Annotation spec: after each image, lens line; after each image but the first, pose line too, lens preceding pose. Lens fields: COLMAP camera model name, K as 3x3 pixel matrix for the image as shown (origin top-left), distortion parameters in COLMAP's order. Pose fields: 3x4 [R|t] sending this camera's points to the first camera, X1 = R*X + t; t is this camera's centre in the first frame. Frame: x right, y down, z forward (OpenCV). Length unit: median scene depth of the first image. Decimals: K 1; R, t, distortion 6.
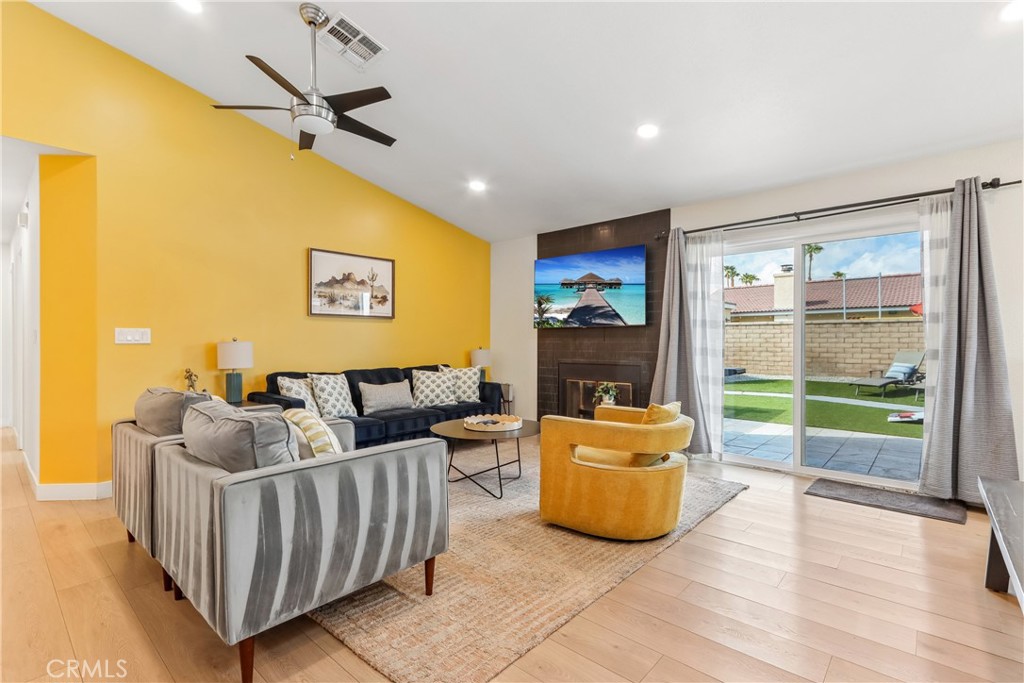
lens RADIAL K [[473.8, 0, 515.0], [0, 473.8, 343.6], [0, 0, 1]] dist [0.002985, 0.002335]
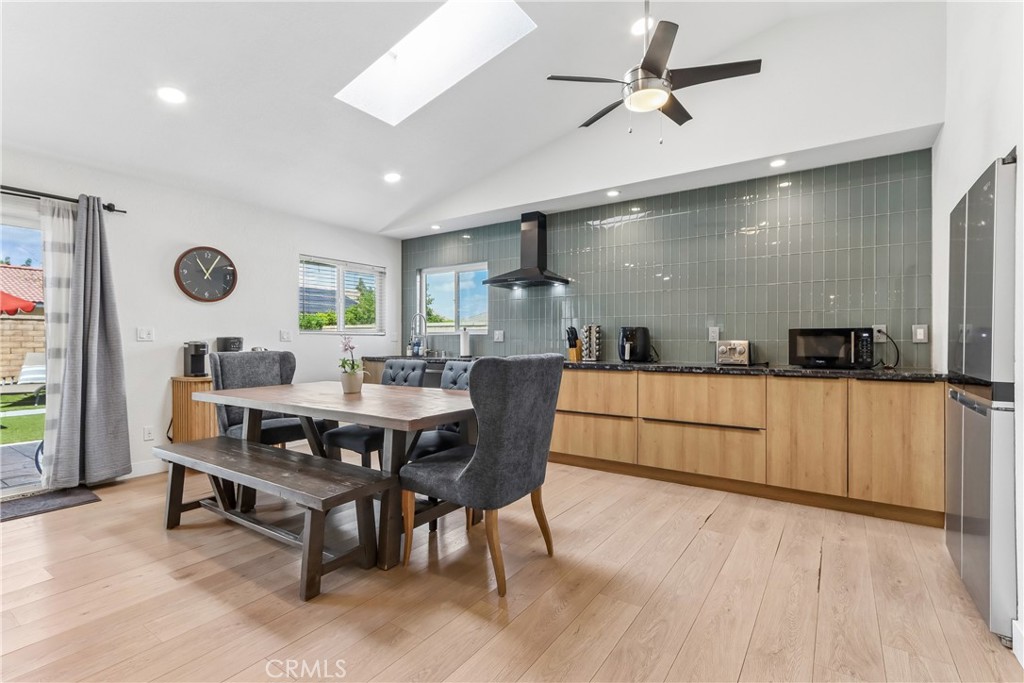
lens RADIAL K [[473.8, 0, 510.4], [0, 473.8, 340.6], [0, 0, 1]] dist [0.002985, 0.002335]
pose [[-0.115359, 0.001543, 0.993323, -0.231665], [-0.000285, 0.999999, -0.001586, -0.002272], [-0.993324, -0.000466, -0.115358, 0.117687]]
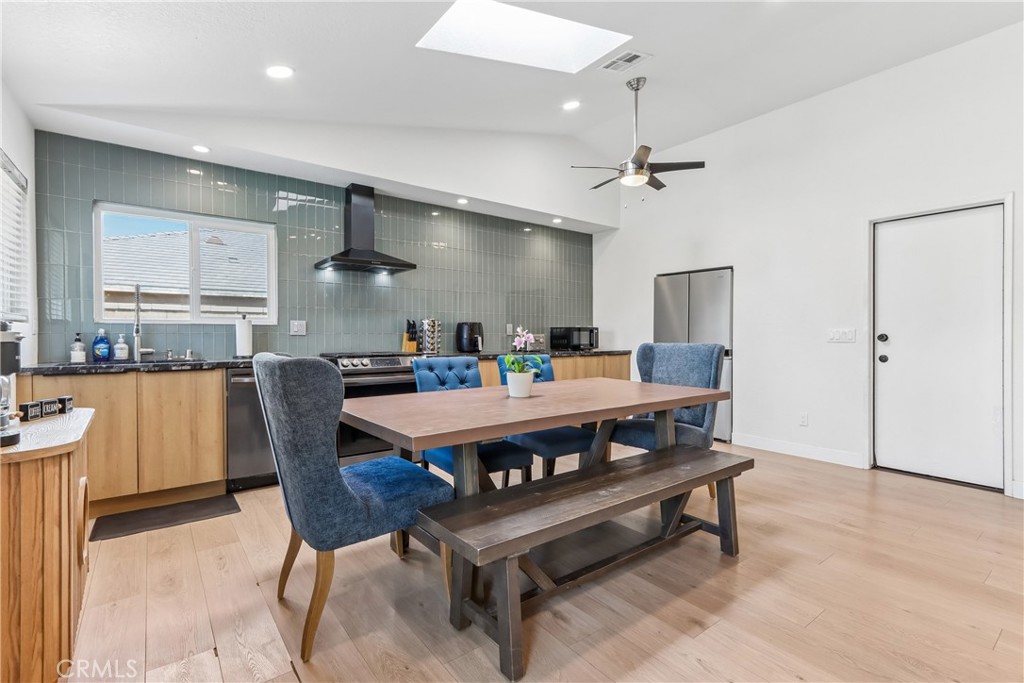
lens RADIAL K [[473.8, 0, 510.3], [0, 473.8, 339.5], [0, 0, 1]] dist [0.002985, 0.002335]
pose [[-0.980590, -0.001933, 0.196062, 0.482974], [-0.000240, 0.999963, 0.008655, -0.000235], [-0.196071, 0.008440, -0.980553, 0.941861]]
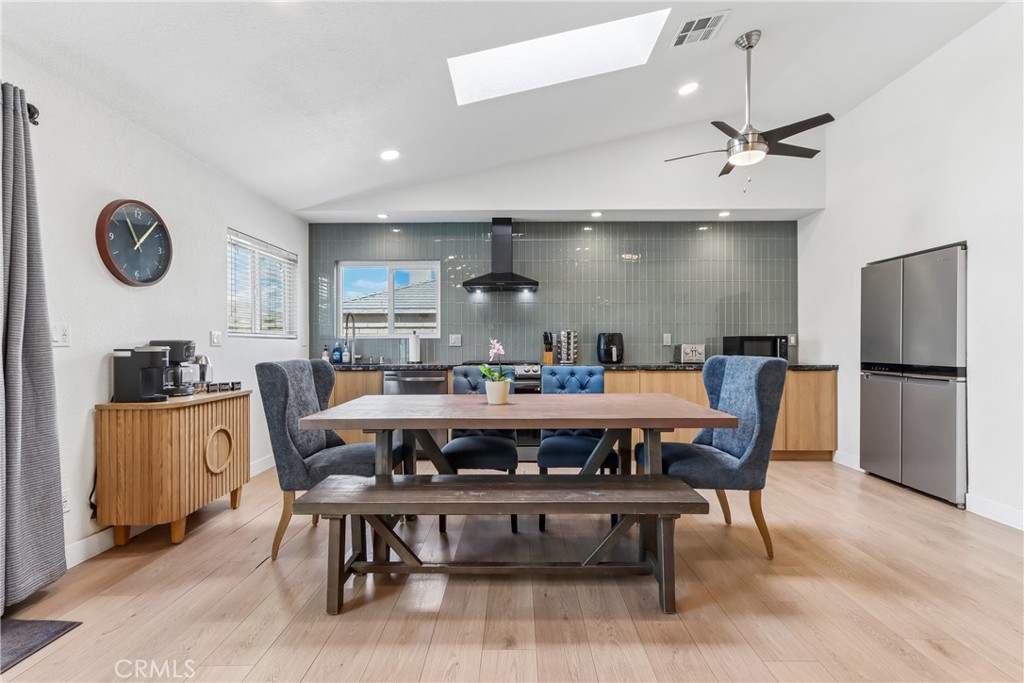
lens RADIAL K [[473.8, 0, 509.9], [0, 473.8, 344.0], [0, 0, 1]] dist [0.002985, 0.002335]
pose [[-0.650851, 0.002965, 0.759200, 0.042367], [0.001862, 0.999996, -0.002310, -0.003532], [-0.759203, -0.000090, -0.650854, 0.745222]]
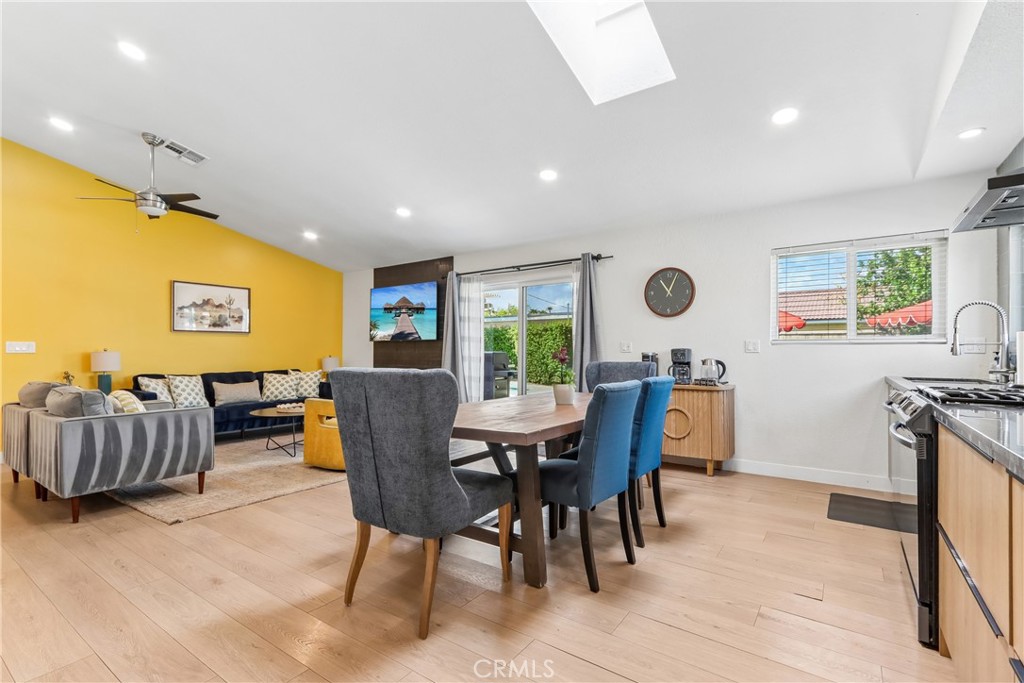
lens RADIAL K [[473.8, 0, 514.8], [0, 473.8, 348.8], [0, 0, 1]] dist [0.002985, 0.002335]
pose [[0.993452, 0.001367, 0.114240, 0.424599], [-0.000566, 0.999975, -0.007051, -0.002811], [-0.114247, 0.006941, 0.993428, -0.492693]]
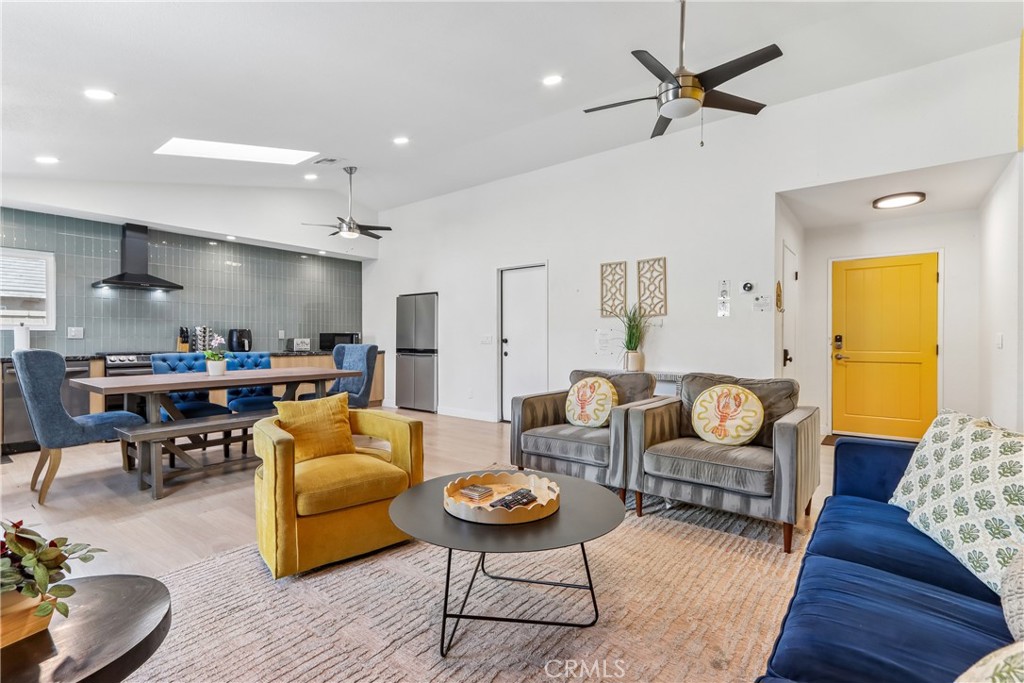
lens RADIAL K [[473.8, 0, 511.5], [0, 473.8, 340.5], [0, 0, 1]] dist [0.002985, 0.002335]
pose [[-0.998448, -0.001423, -0.055668, -0.028271], [-0.001495, 0.999998, 0.001249, 0.000795], [0.055666, 0.001330, -0.998449, 1.440743]]
